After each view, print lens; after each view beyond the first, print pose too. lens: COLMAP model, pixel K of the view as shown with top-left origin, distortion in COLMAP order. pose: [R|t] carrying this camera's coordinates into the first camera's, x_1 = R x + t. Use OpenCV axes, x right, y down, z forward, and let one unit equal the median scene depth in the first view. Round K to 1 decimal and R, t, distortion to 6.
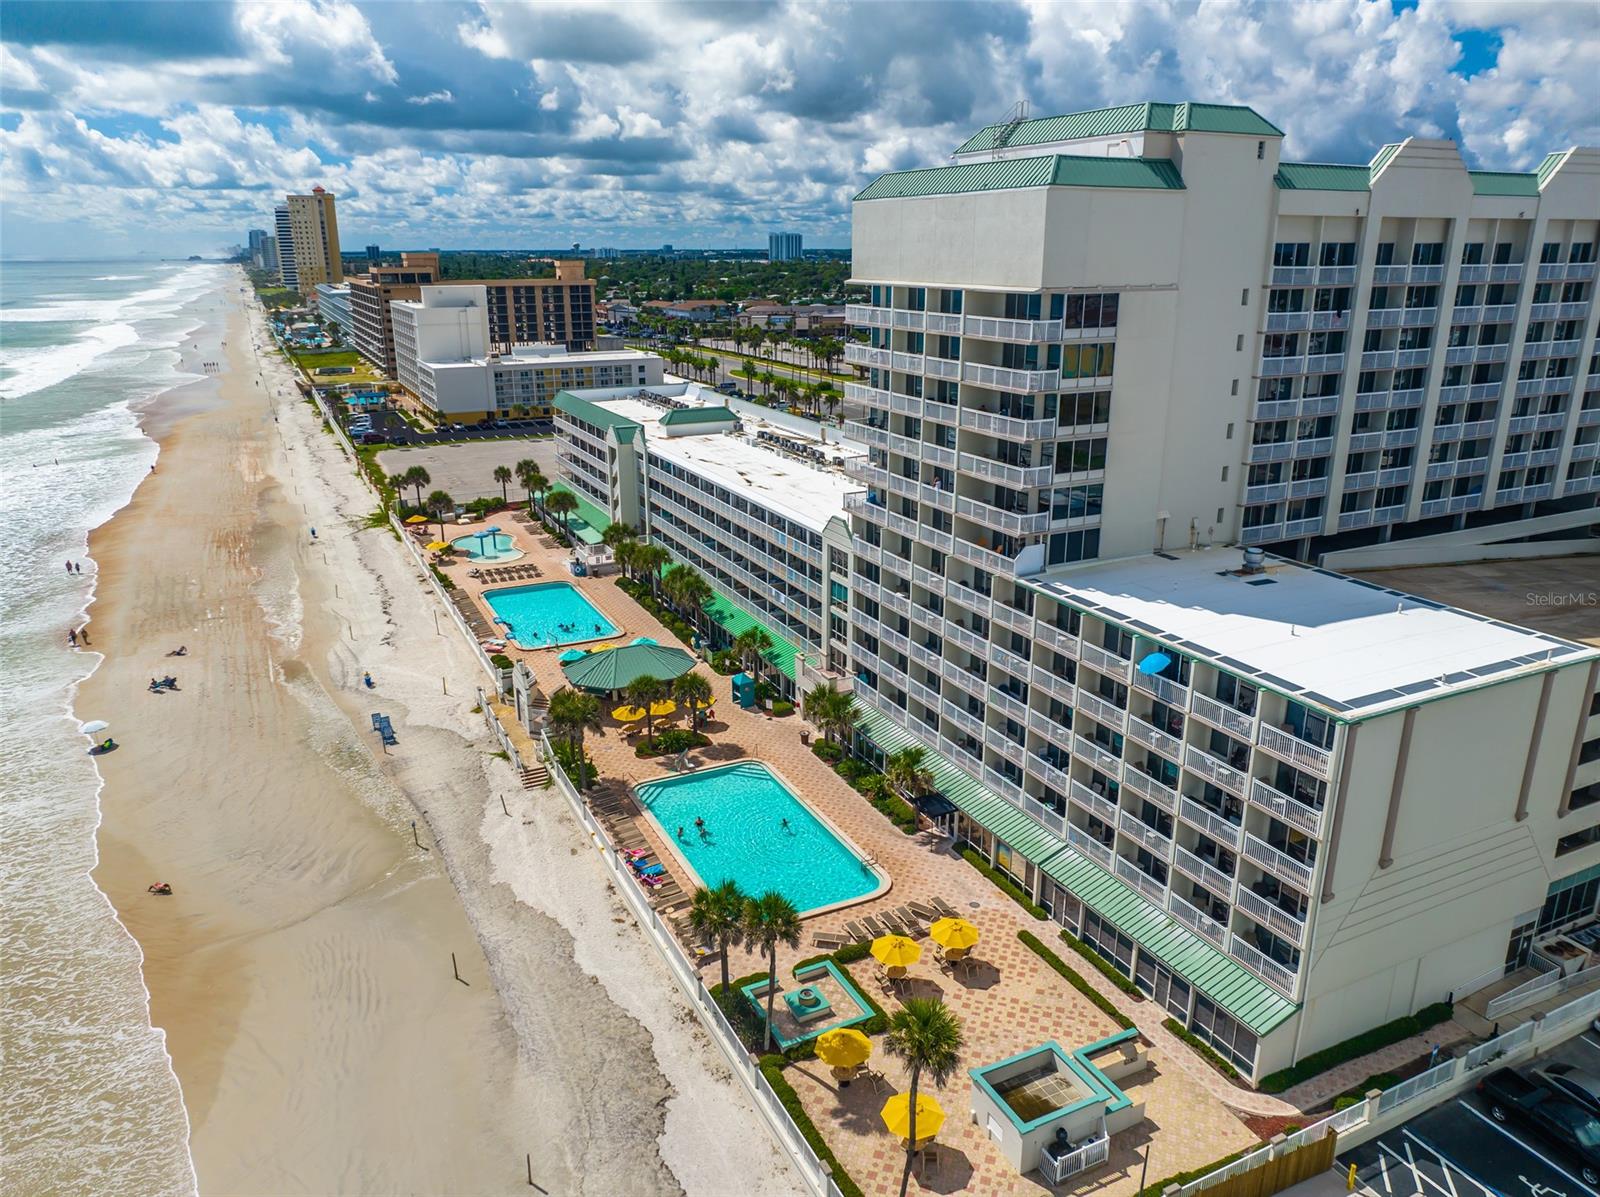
lens RADIAL K [[1117.6, 0, 802.7], [0, 1117.6, 594.0], [0, 0, 1]] dist [-0.008947, -0.000699]
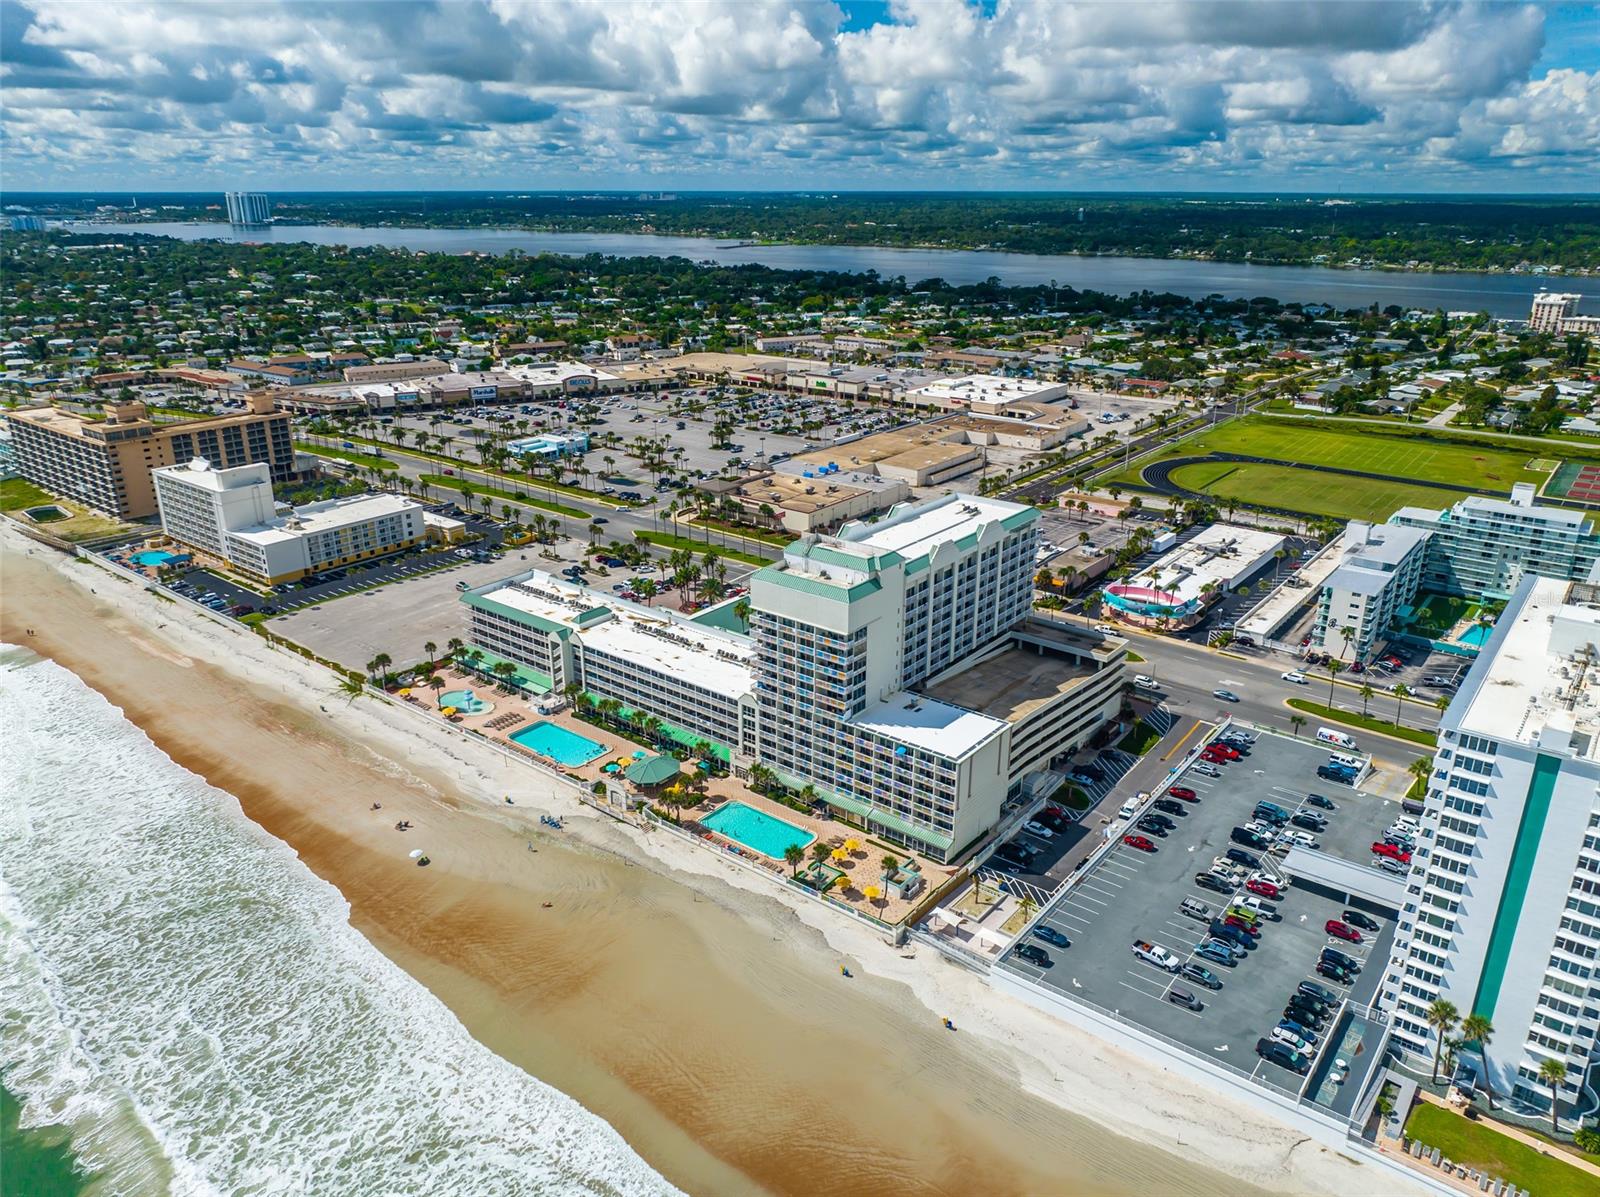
lens RADIAL K [[1117.6, 0, 802.7], [0, 1117.6, 594.0], [0, 0, 1]] dist [-0.008947, -0.000699]
pose [[0.903861, -0.145509, 0.402321, -0.970349], [0.125252, 0.989181, 0.076368, -0.548223], [-0.409081, -0.018634, 0.912308, -1.515302]]
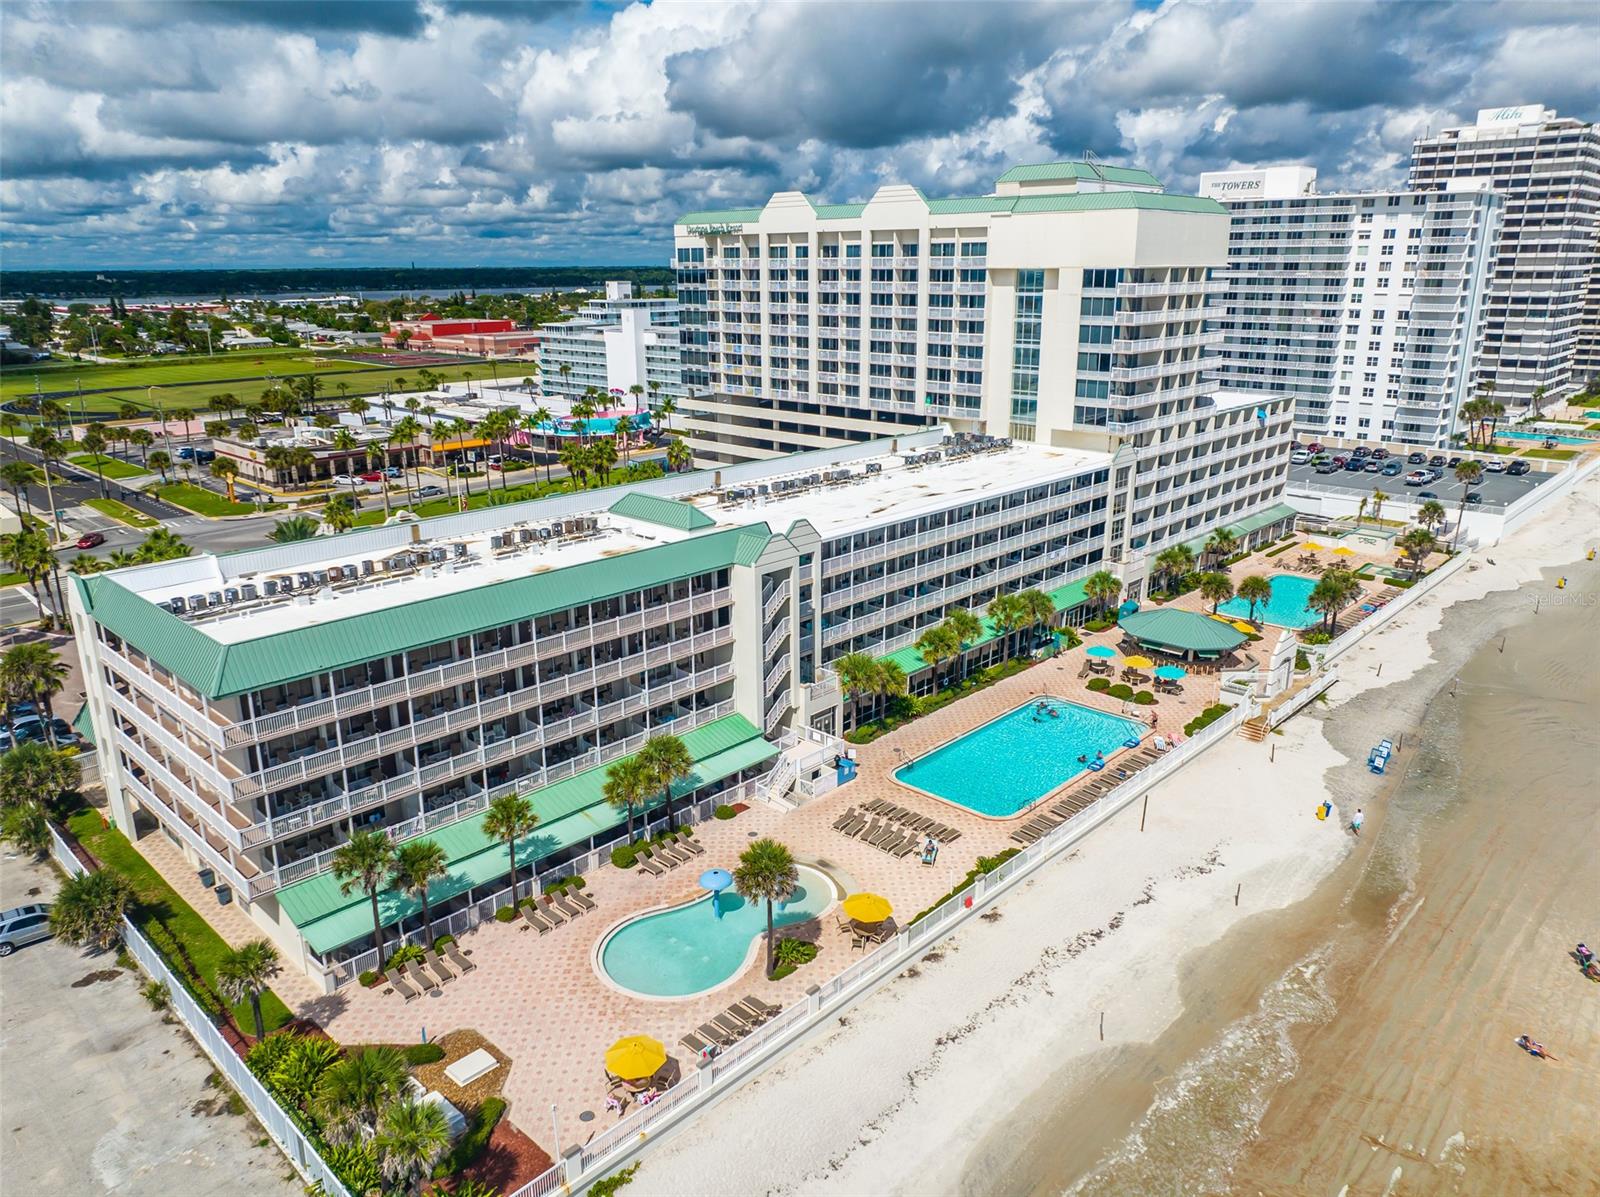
lens RADIAL K [[1117.6, 0, 802.7], [0, 1117.6, 594.0], [0, 0, 1]] dist [-0.008947, -0.000699]
pose [[-0.345342, -0.265807, 0.900047, -1.318114], [0.283252, 0.884804, 0.369987, -0.622068], [-0.894710, 0.382713, -0.230270, 2.089403]]
